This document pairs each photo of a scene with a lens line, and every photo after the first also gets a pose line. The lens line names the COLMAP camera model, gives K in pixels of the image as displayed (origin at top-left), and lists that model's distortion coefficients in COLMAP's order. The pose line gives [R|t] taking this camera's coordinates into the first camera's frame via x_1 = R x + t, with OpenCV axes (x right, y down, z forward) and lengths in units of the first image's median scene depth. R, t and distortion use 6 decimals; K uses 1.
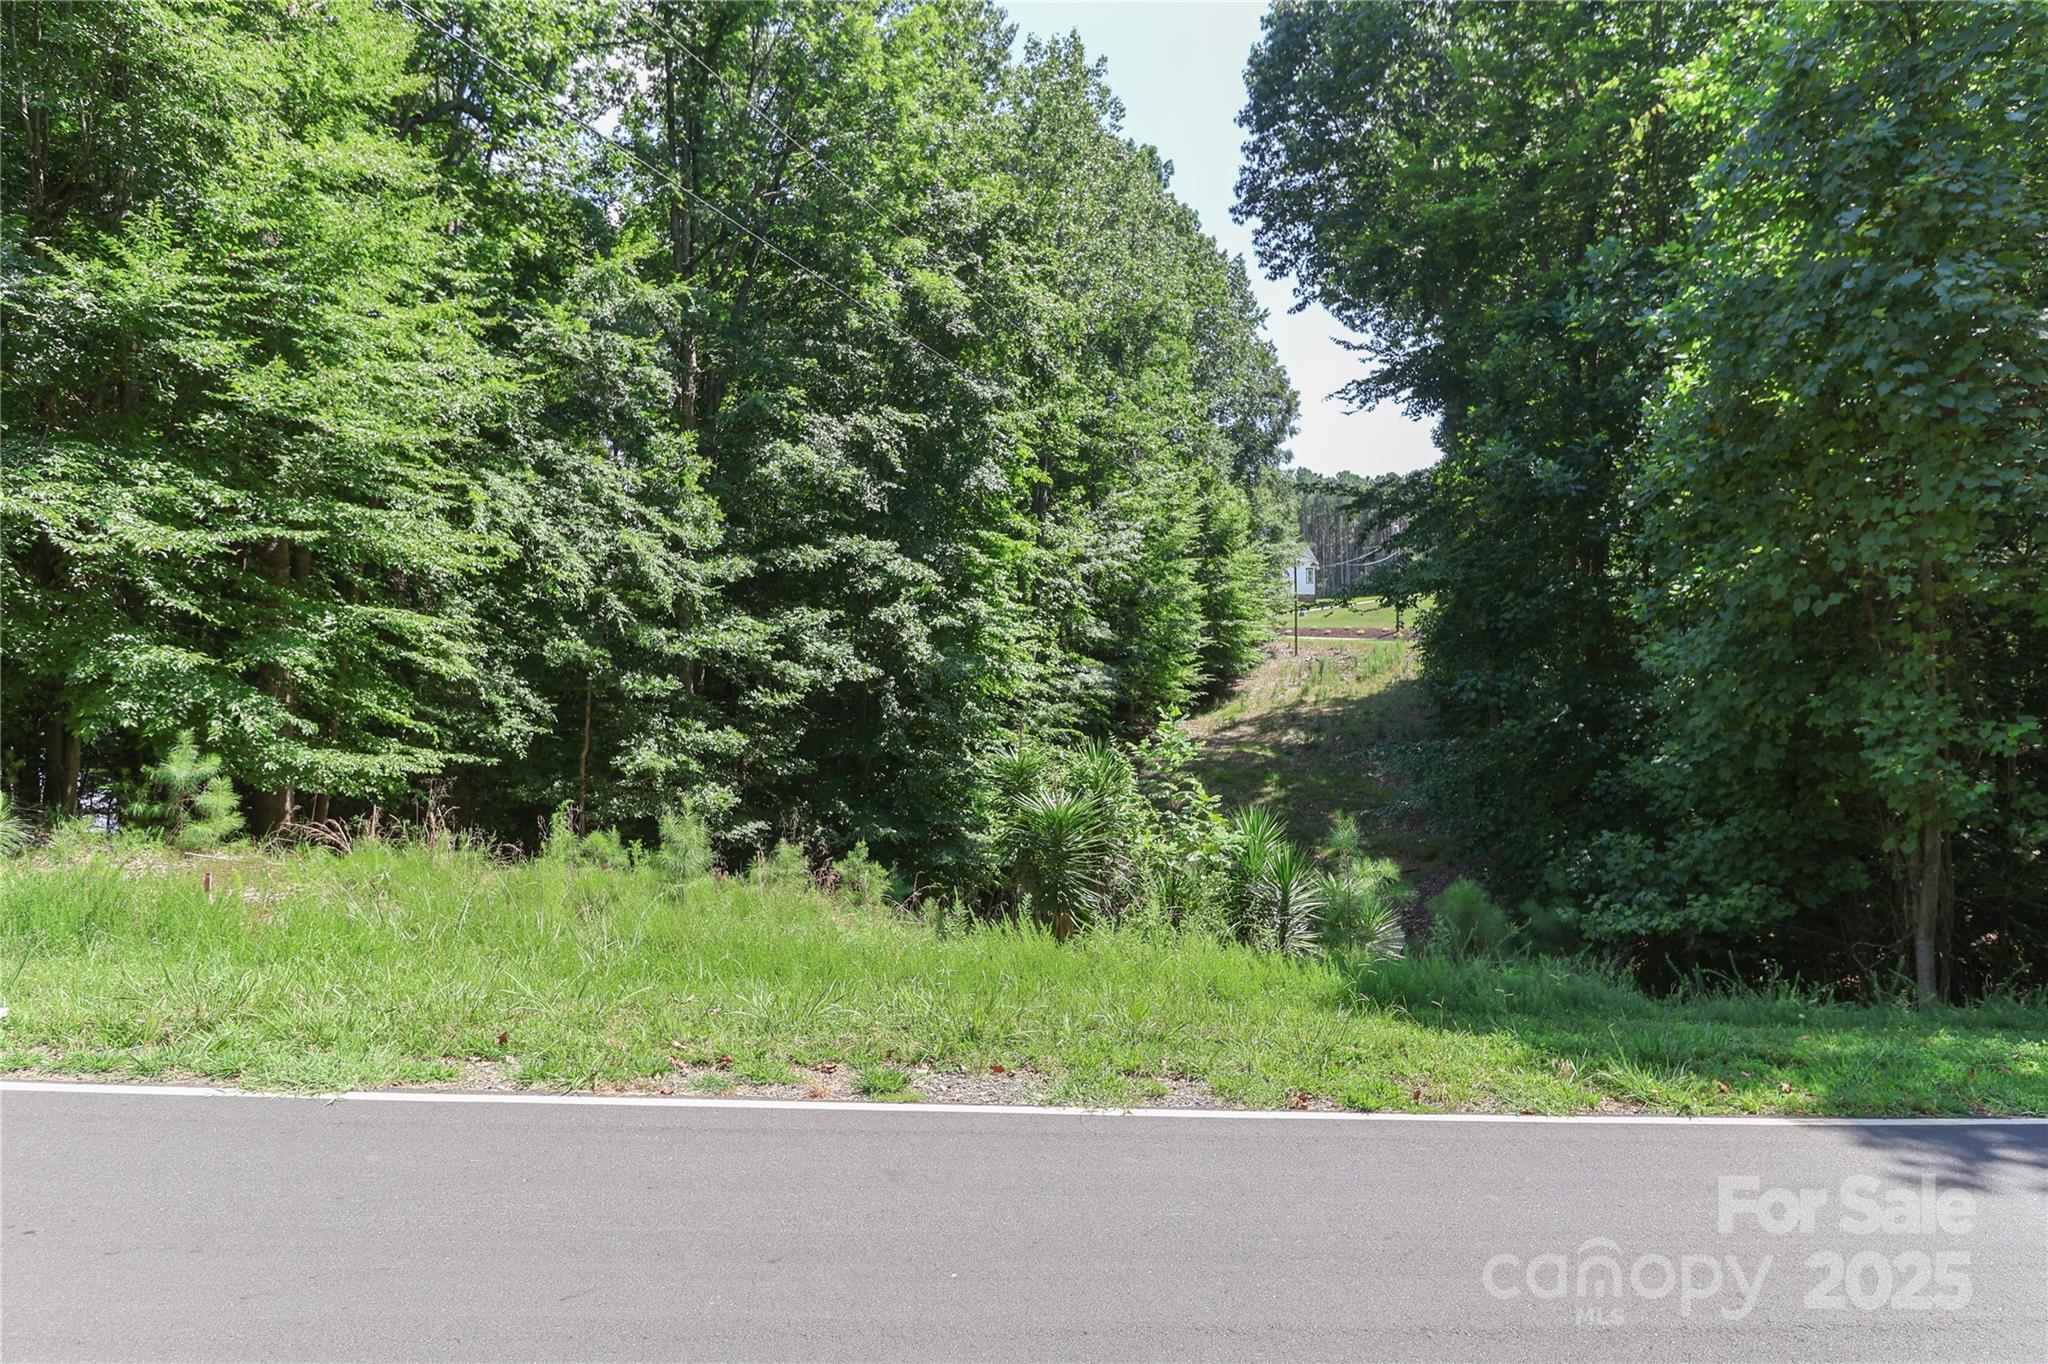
lens RADIAL K [[1087.8, 0, 1040.4], [0, 1087.8, 688.3], [0, 0, 1]] dist [-0.028444, -0.006156]
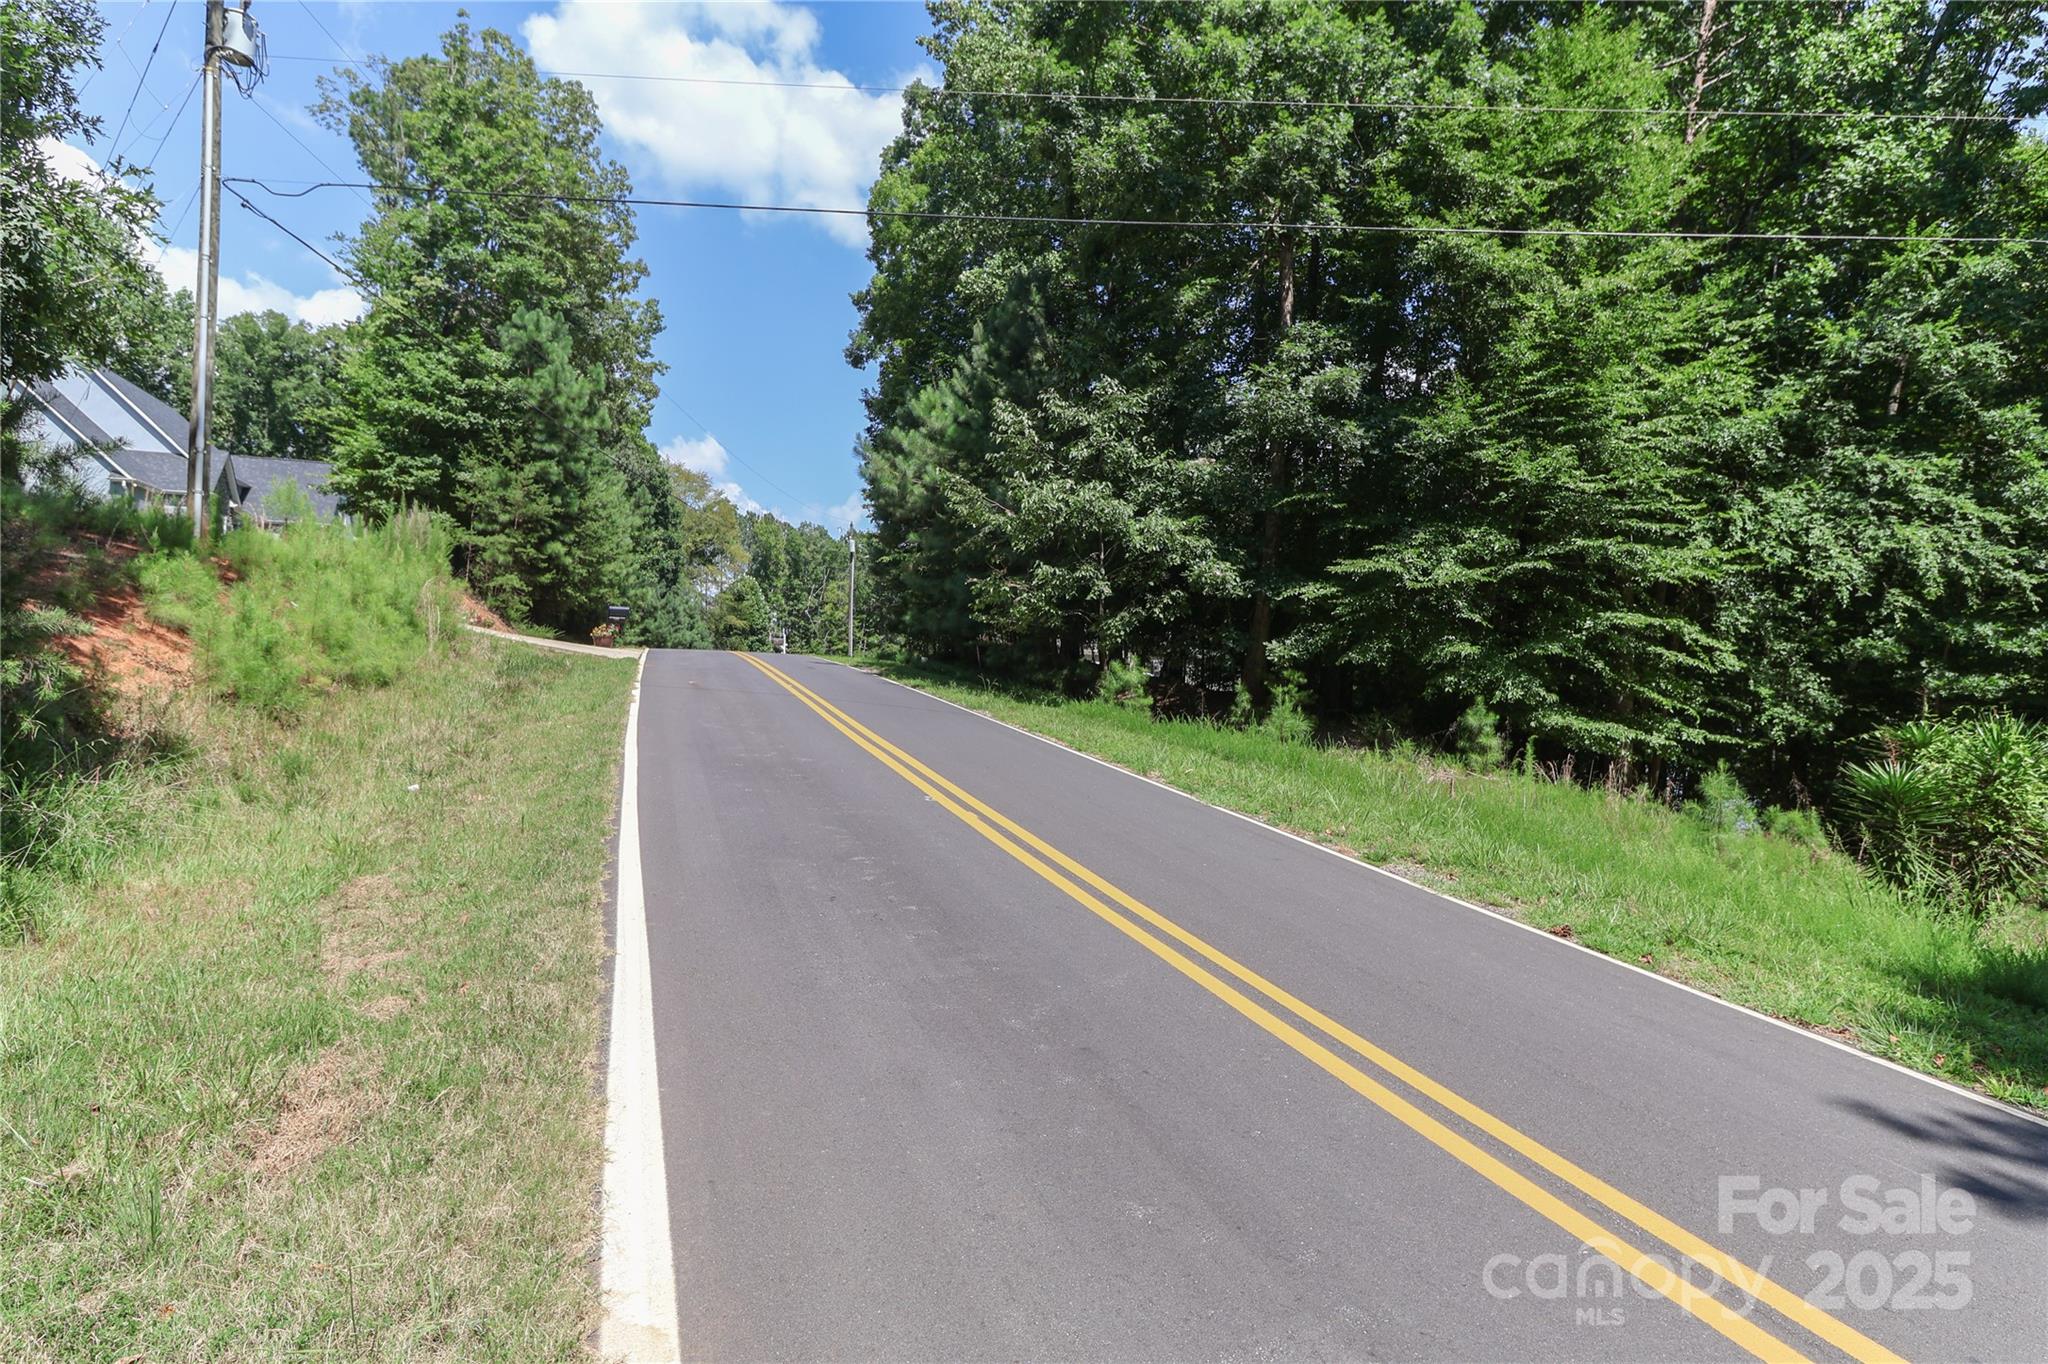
lens RADIAL K [[1087.8, 0, 1020.1], [0, 1087.8, 674.0], [0, 0, 1]] dist [-0.028444, -0.006156]
pose [[0.281764, 0.027493, -0.959090, 0.519939], [-0.034955, 0.999220, 0.018374, 0.001608], [0.958847, 0.028347, 0.282506, -0.099417]]
